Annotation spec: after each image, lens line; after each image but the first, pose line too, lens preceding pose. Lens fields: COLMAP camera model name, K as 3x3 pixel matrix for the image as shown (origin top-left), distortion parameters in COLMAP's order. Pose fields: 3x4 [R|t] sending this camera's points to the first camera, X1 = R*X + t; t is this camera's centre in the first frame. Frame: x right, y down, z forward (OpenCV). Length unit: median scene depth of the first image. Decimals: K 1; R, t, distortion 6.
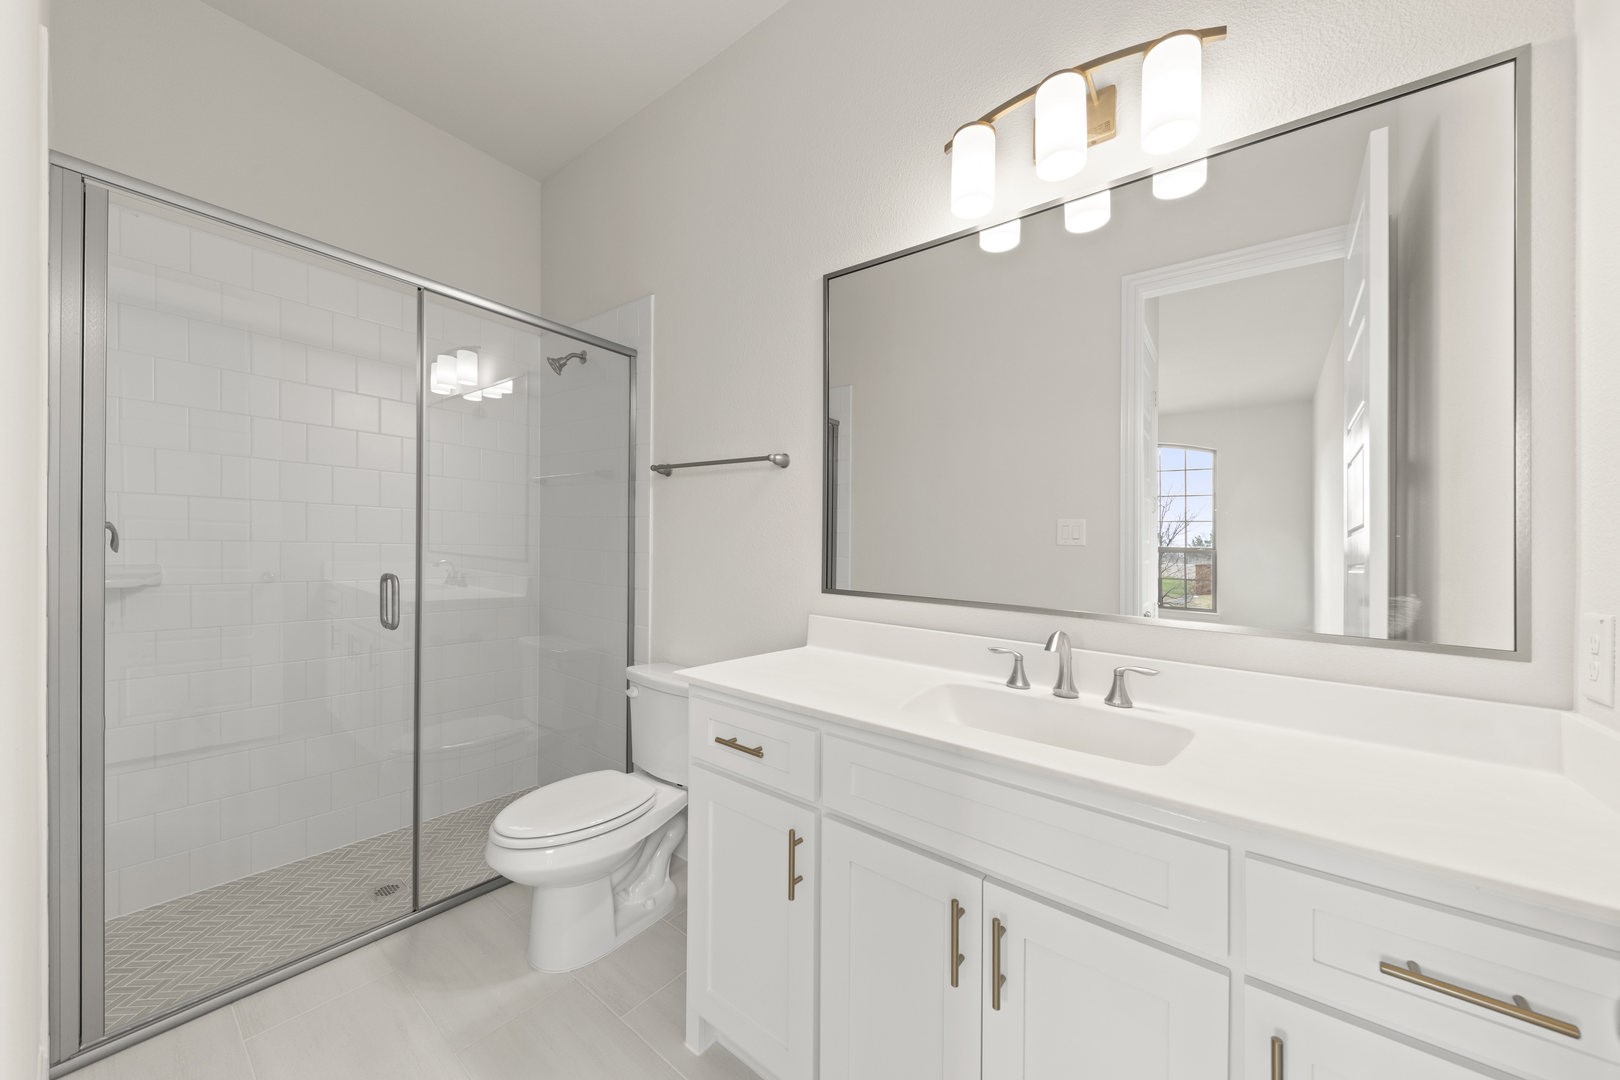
lens RADIAL K [[586.9, 0, 810.0], [0, 586.9, 540.0], [0, 0, 1]] dist [0.000061, -0.000004]
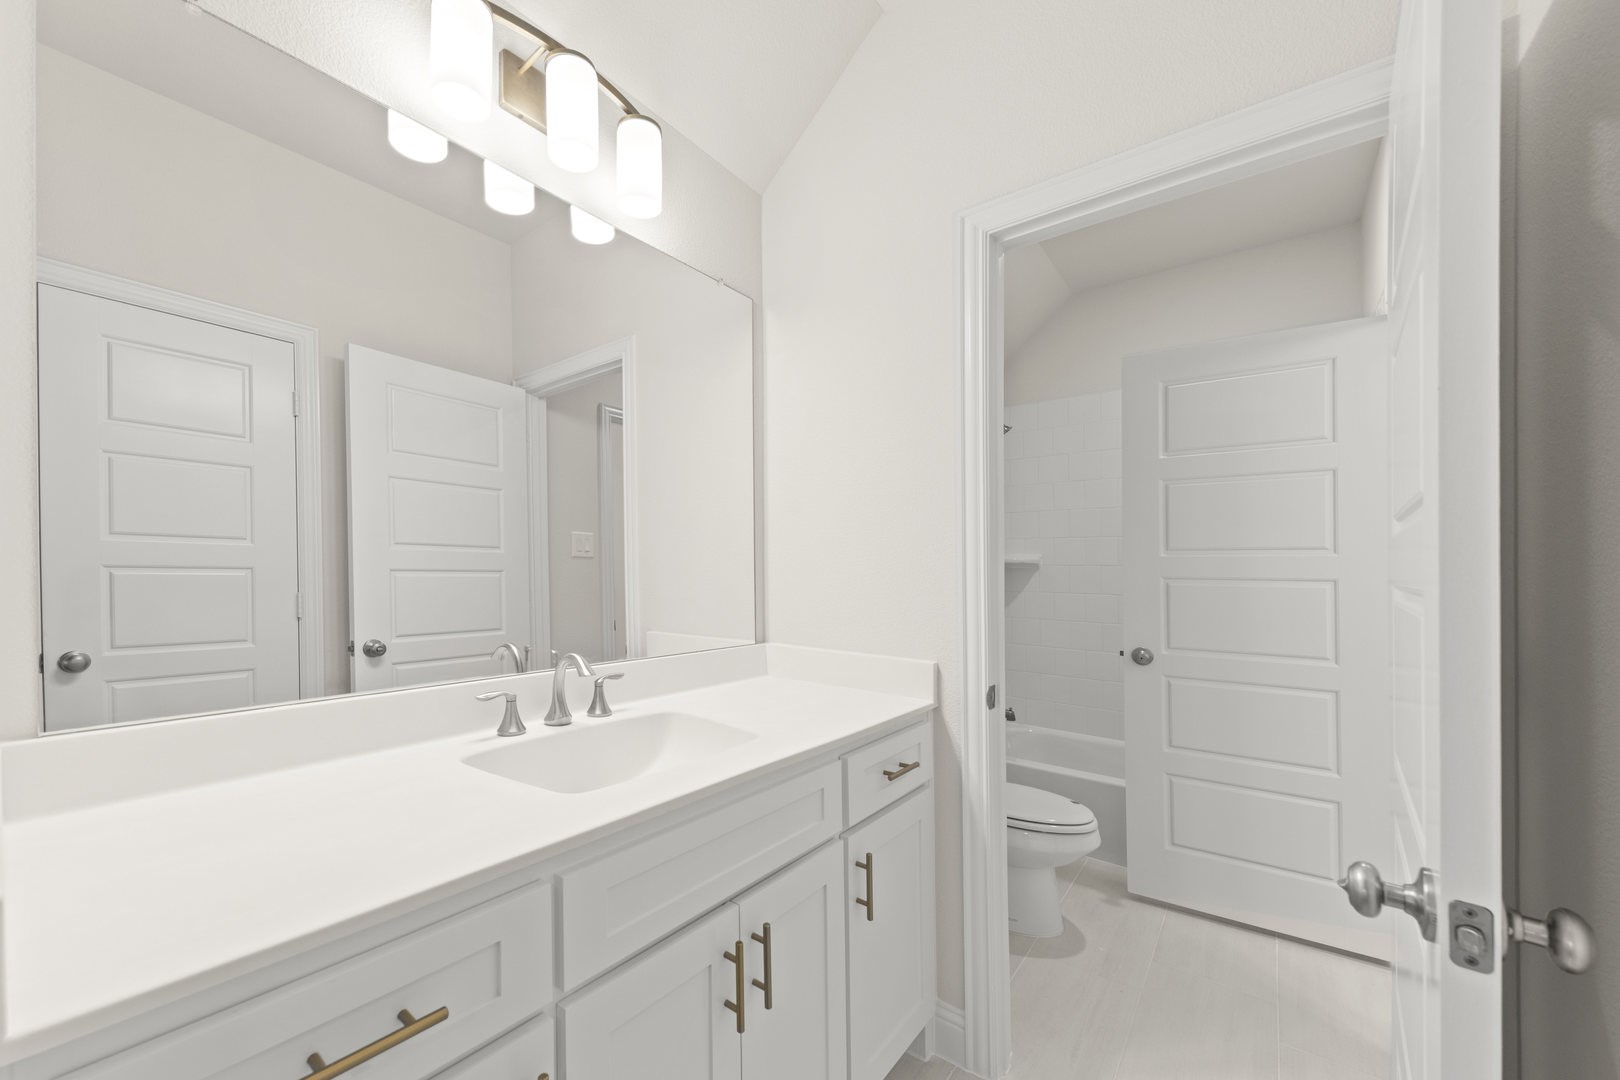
lens RADIAL K [[586.9, 0, 810.0], [0, 586.9, 540.0], [0, 0, 1]] dist [0.000061, -0.000004]
pose [[-0.010572, 0.025600, 0.999616, -0.501783], [0.010312, 0.999622, -0.025491, 0.007724], [-0.999891, 0.010039, -0.010832, 0.641379]]
